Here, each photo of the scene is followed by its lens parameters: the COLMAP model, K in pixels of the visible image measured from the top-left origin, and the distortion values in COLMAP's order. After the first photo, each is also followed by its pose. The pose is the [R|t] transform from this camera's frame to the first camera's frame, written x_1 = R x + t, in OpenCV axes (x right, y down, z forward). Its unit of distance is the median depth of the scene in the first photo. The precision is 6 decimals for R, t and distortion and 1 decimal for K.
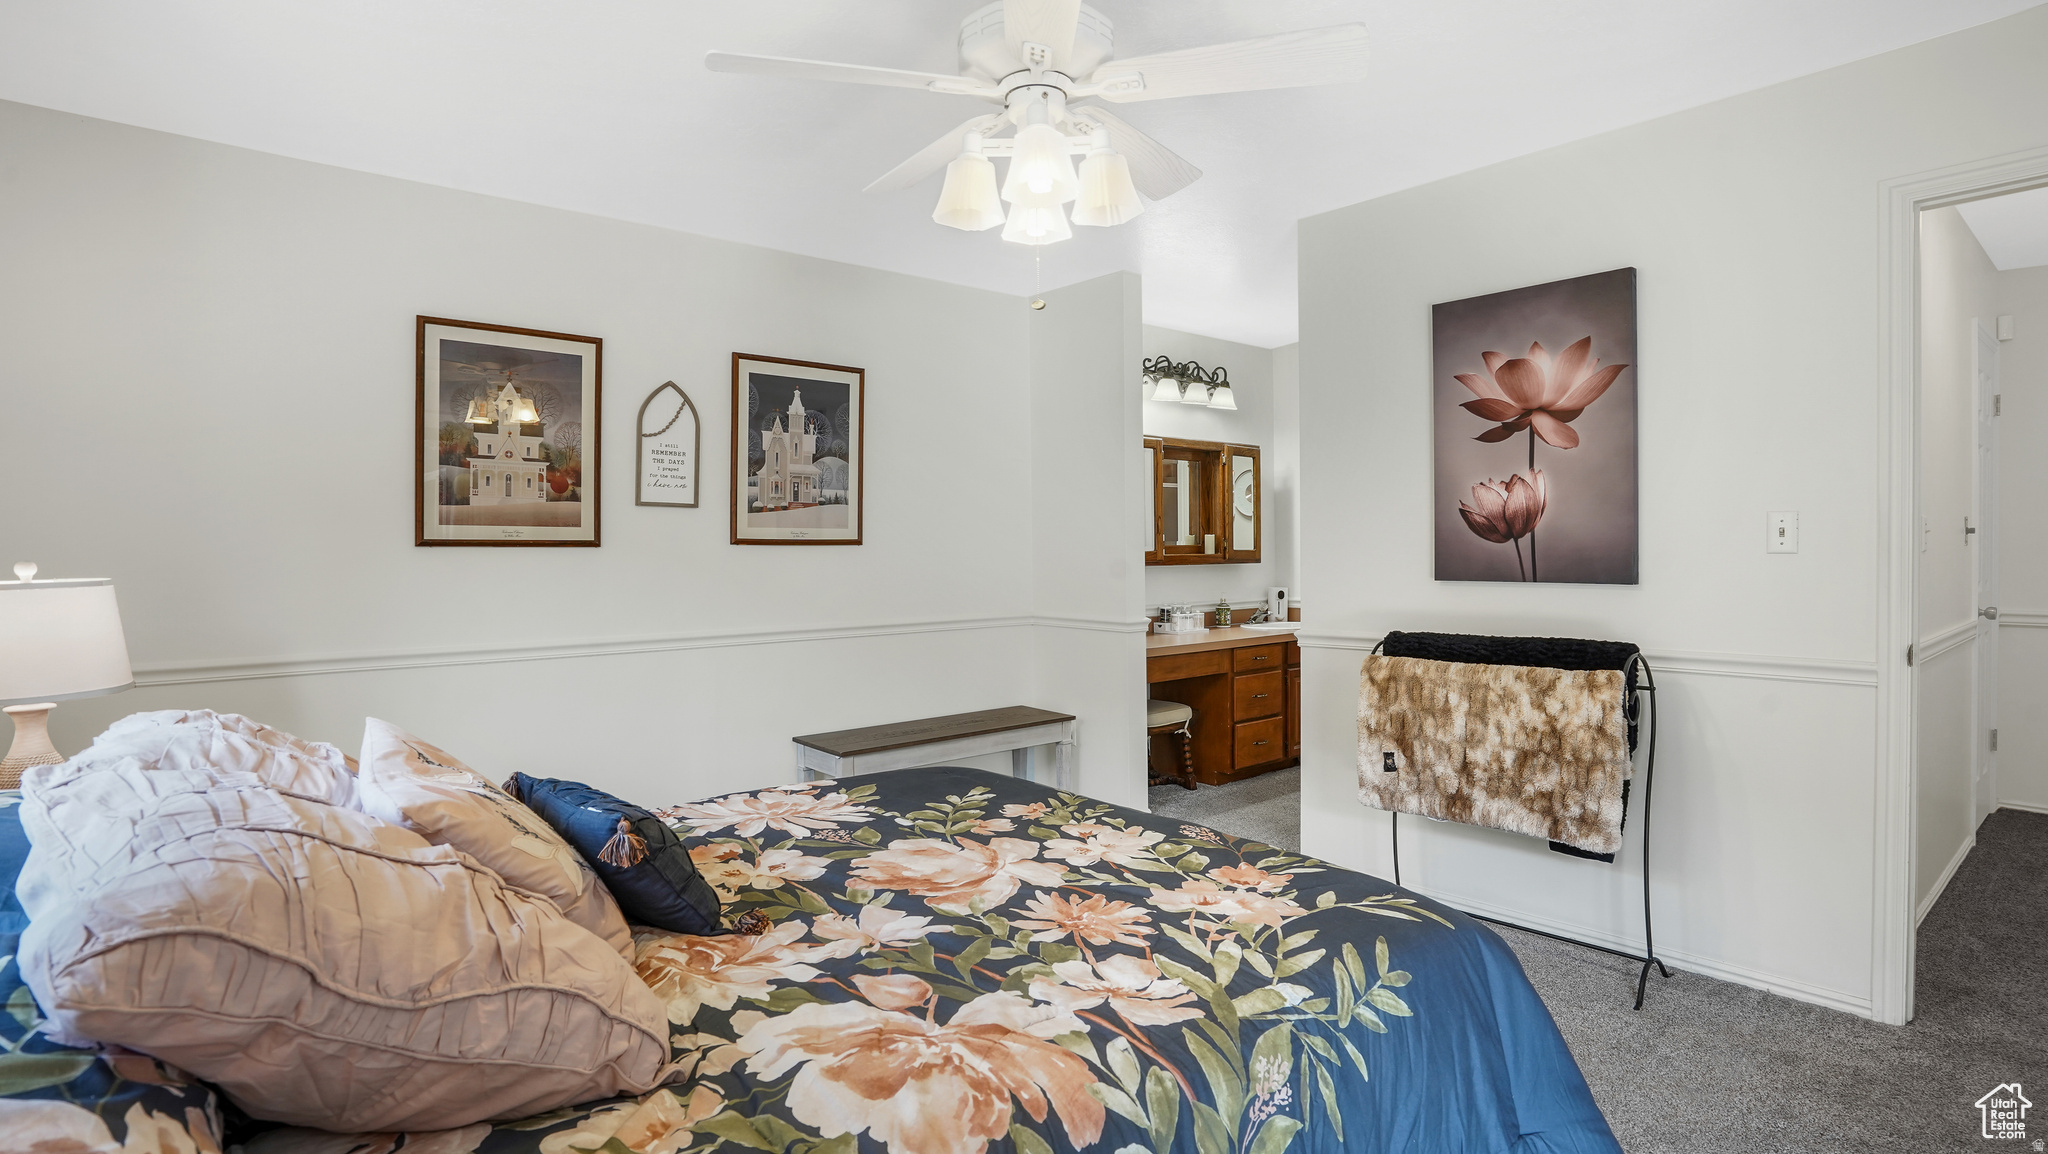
lens RADIAL K [[983.1, 0, 1042.1], [0, 983.1, 564.0], [0, 0, 1]] dist [-0.044097, -0.000178]
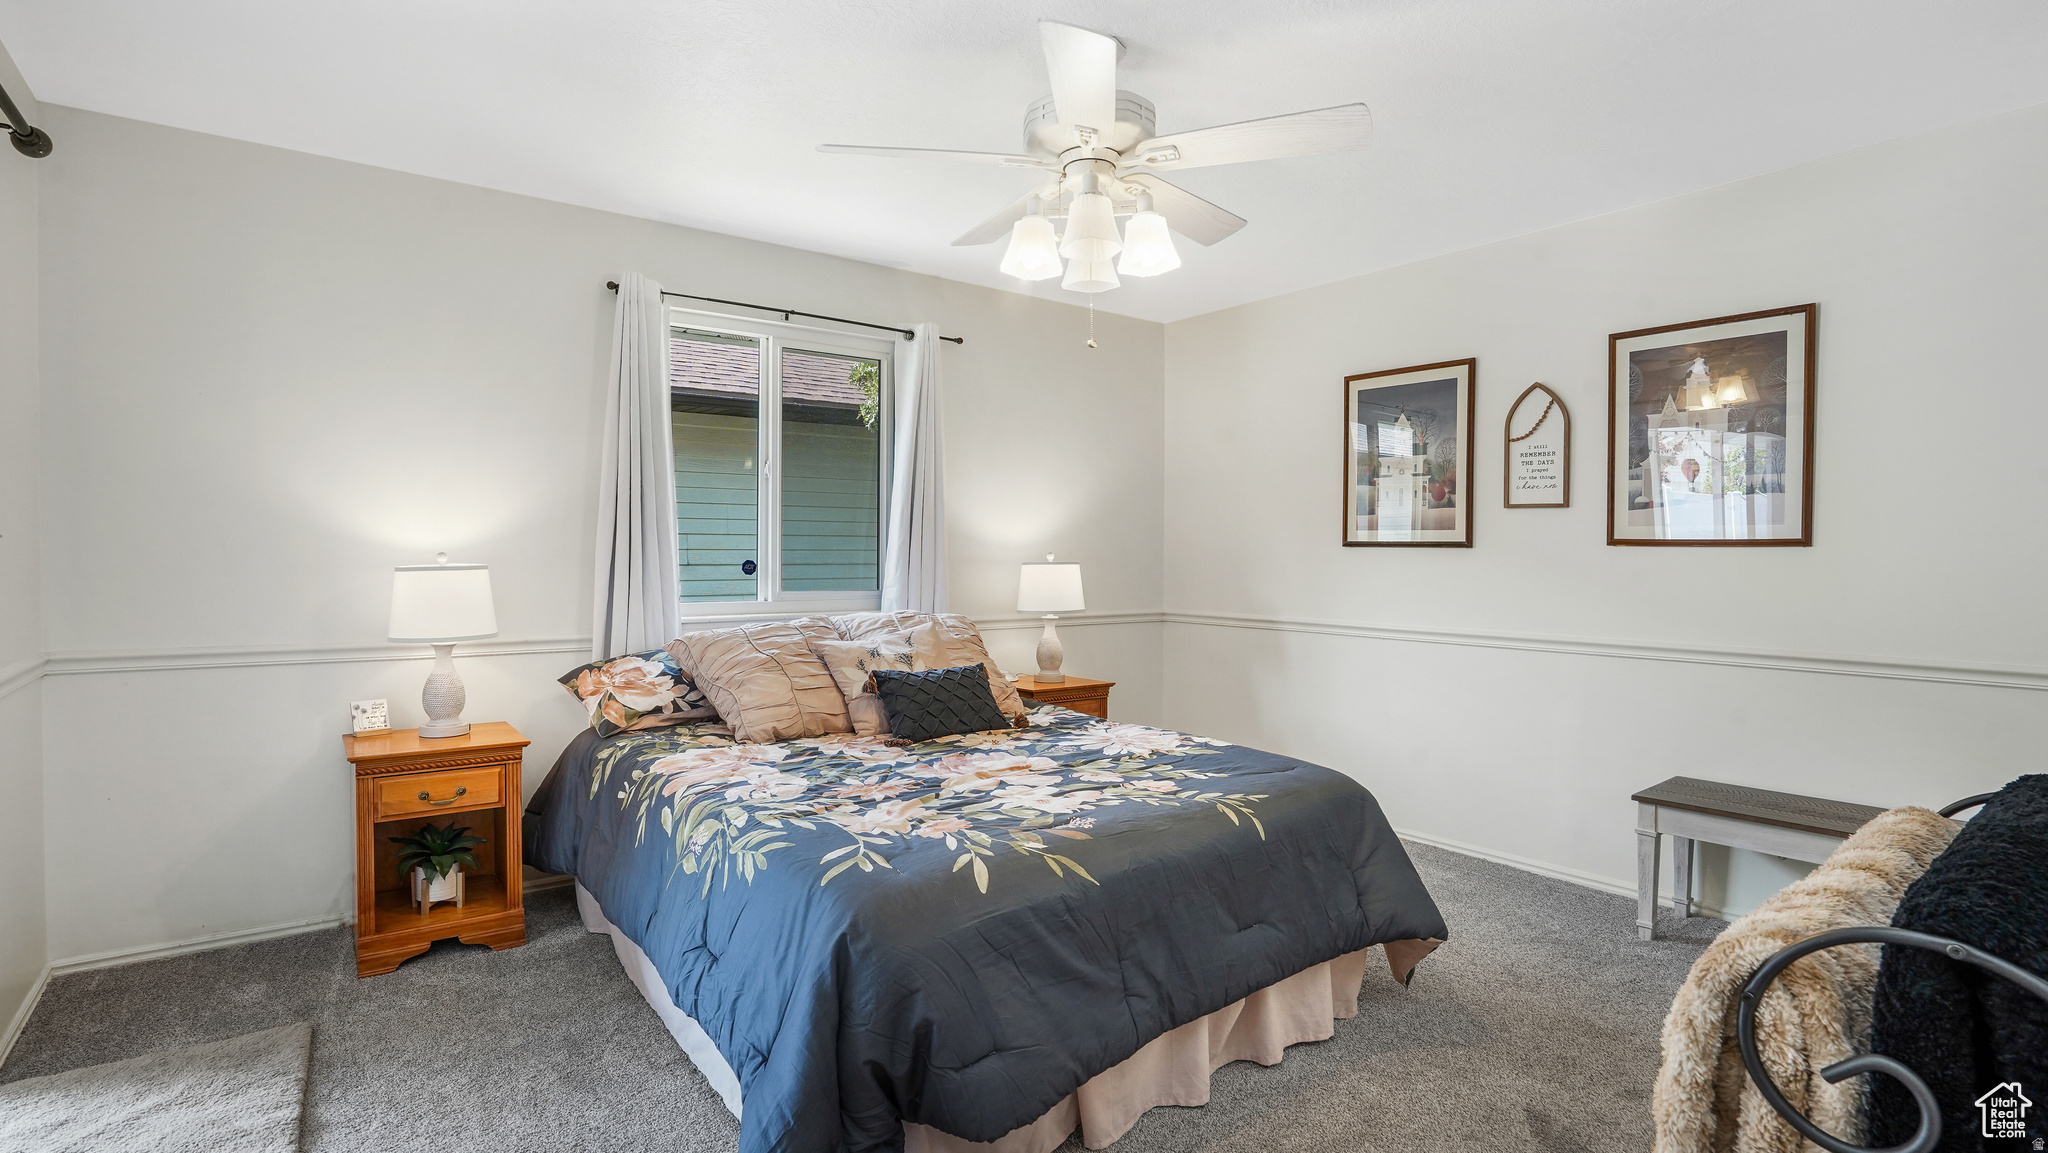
lens RADIAL K [[976.7, 0, 1034.0], [0, 976.7, 566.1], [0, 0, 1]] dist [-0.033278, 0.000165]
pose [[-0.047827, 0.024095, -0.998565, 0.608224], [-0.017370, 0.999538, 0.024951, -0.013942], [0.998705, 0.018538, -0.047386, 0.508437]]
